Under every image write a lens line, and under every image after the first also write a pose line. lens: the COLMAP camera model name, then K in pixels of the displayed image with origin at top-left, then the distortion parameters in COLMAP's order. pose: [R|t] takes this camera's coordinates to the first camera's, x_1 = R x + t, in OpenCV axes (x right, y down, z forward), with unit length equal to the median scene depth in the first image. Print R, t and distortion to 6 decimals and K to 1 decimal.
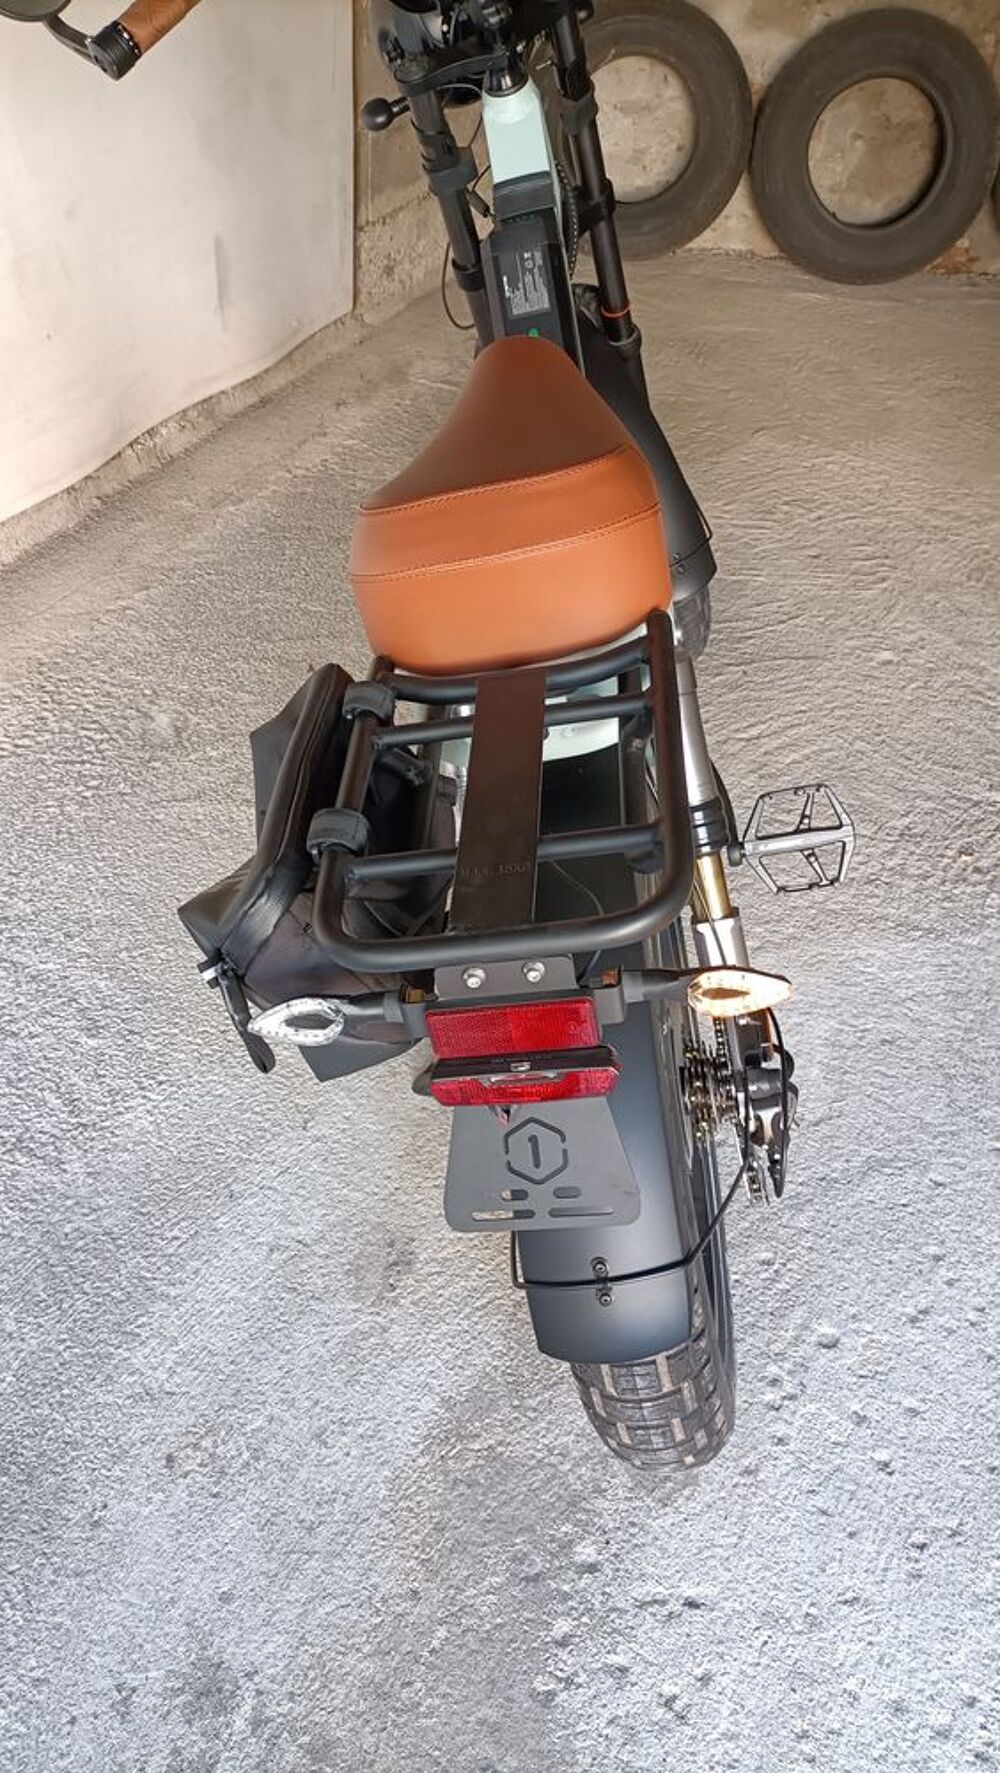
lens RADIAL K [[1328.1, 0, 502.9], [0, 1328.1, 958.8], [0, 0, 1]] dist [0.076571, -0.088964]
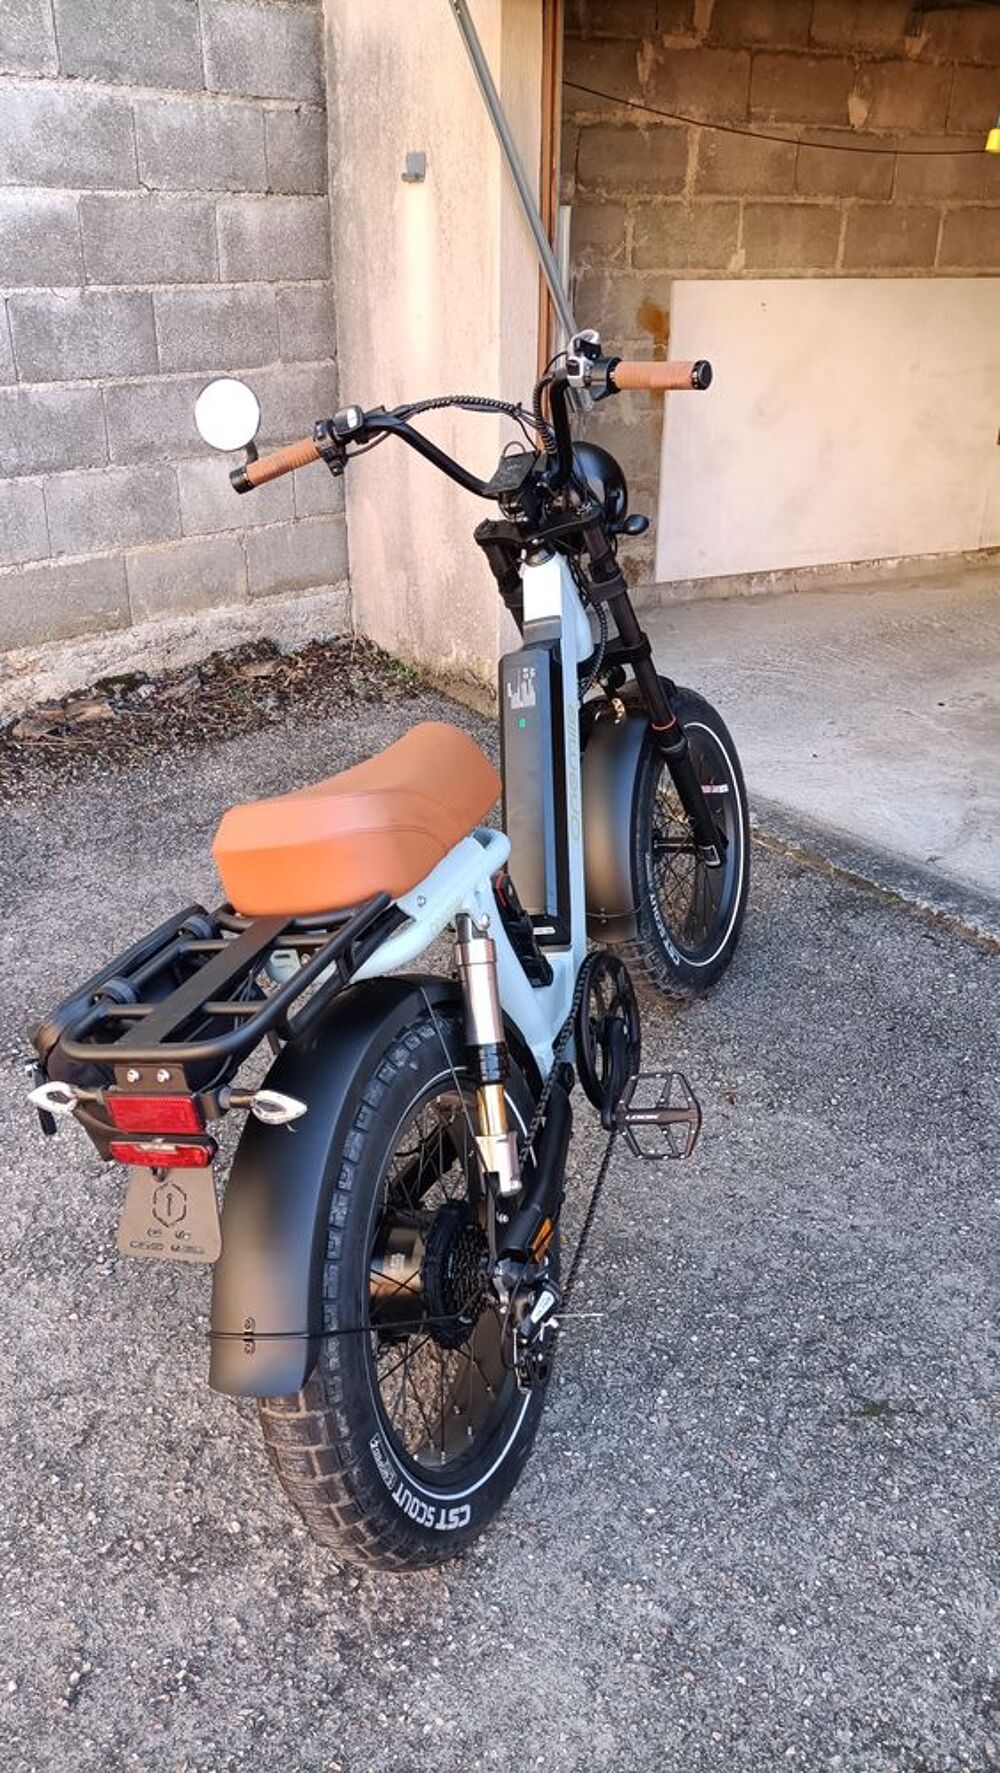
lens RADIAL K [[1385.4, 0, 493.6], [0, 1385.4, 977.2], [0, 0, 1]] dist [0.030201, -0.004127]
pose [[0.942999, 0.119051, -0.310774, 0.469406], [-0.191448, 0.957896, -0.213972, 0.092080], [0.272216, 0.261272, 0.926086, -0.248702]]
